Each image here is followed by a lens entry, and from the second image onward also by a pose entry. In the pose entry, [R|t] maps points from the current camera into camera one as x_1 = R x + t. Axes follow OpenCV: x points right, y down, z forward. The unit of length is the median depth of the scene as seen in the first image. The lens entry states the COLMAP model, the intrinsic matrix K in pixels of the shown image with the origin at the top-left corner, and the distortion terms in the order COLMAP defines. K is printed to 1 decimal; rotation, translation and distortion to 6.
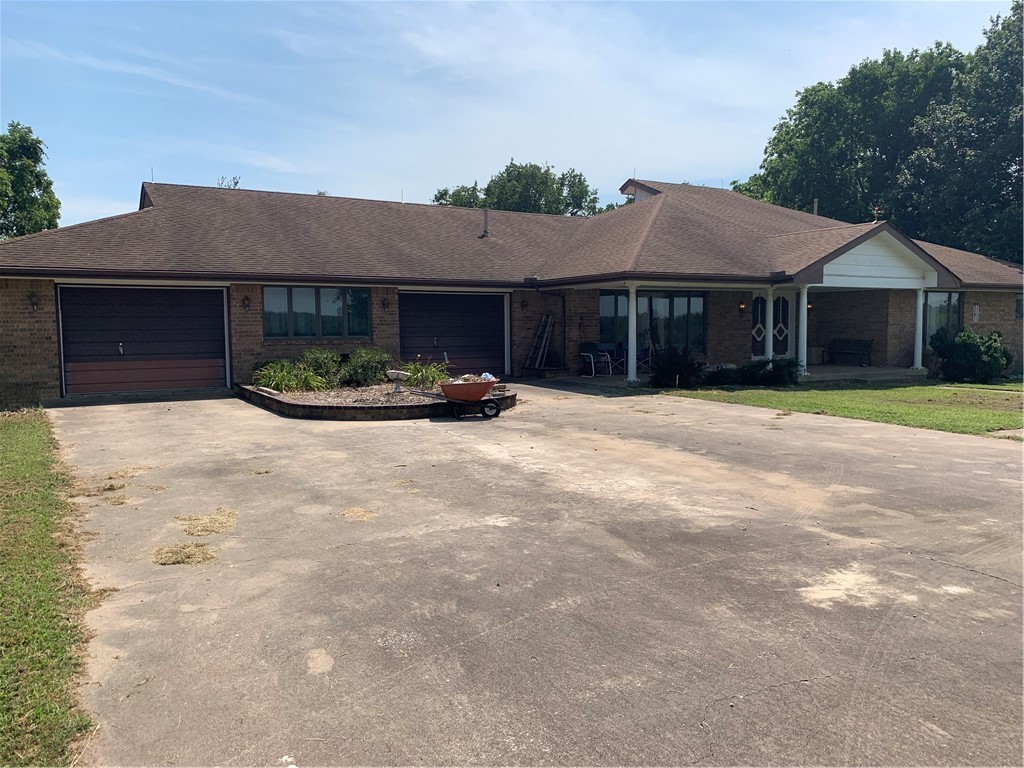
lens RADIAL K [[778.1, 0, 516.8], [0, 778.1, 395.0], [0, 0, 1]] dist [0.015070, -0.020476]
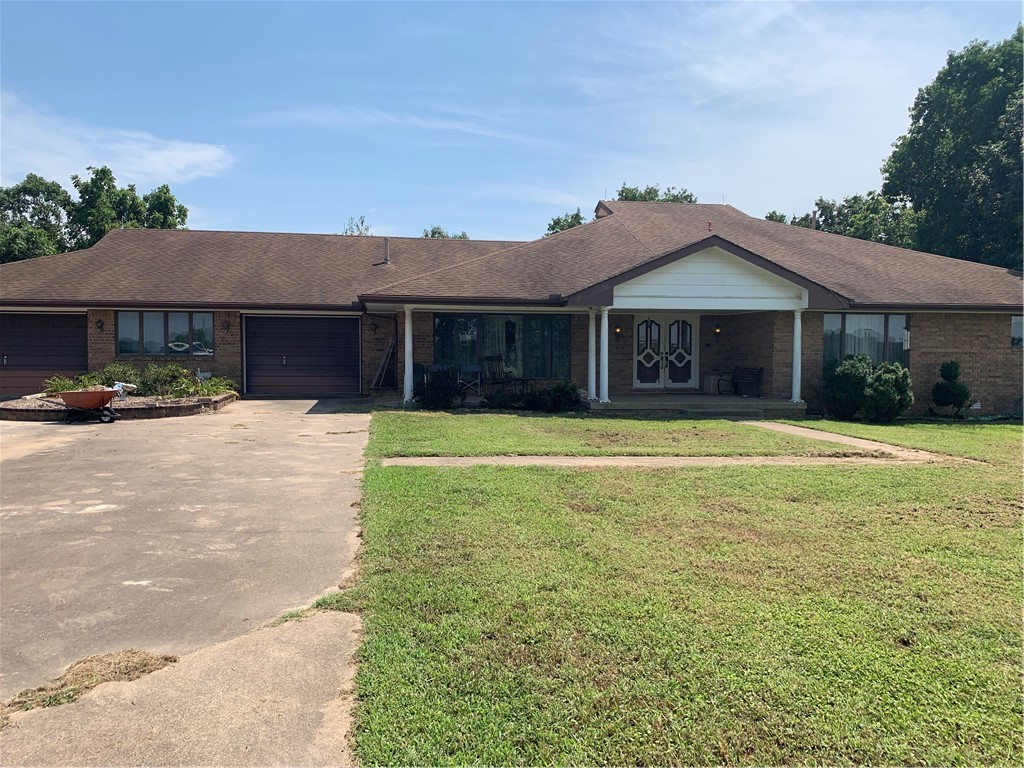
lens RADIAL K [[778.1, 0, 519.6], [0, 778.1, 377.5], [0, 0, 1]] dist [0.015070, -0.020476]
pose [[0.932910, 0.023105, -0.359369, 0.494903], [-0.043847, 0.997803, -0.049674, -0.004115], [0.357431, 0.062098, 0.931873, 0.080386]]
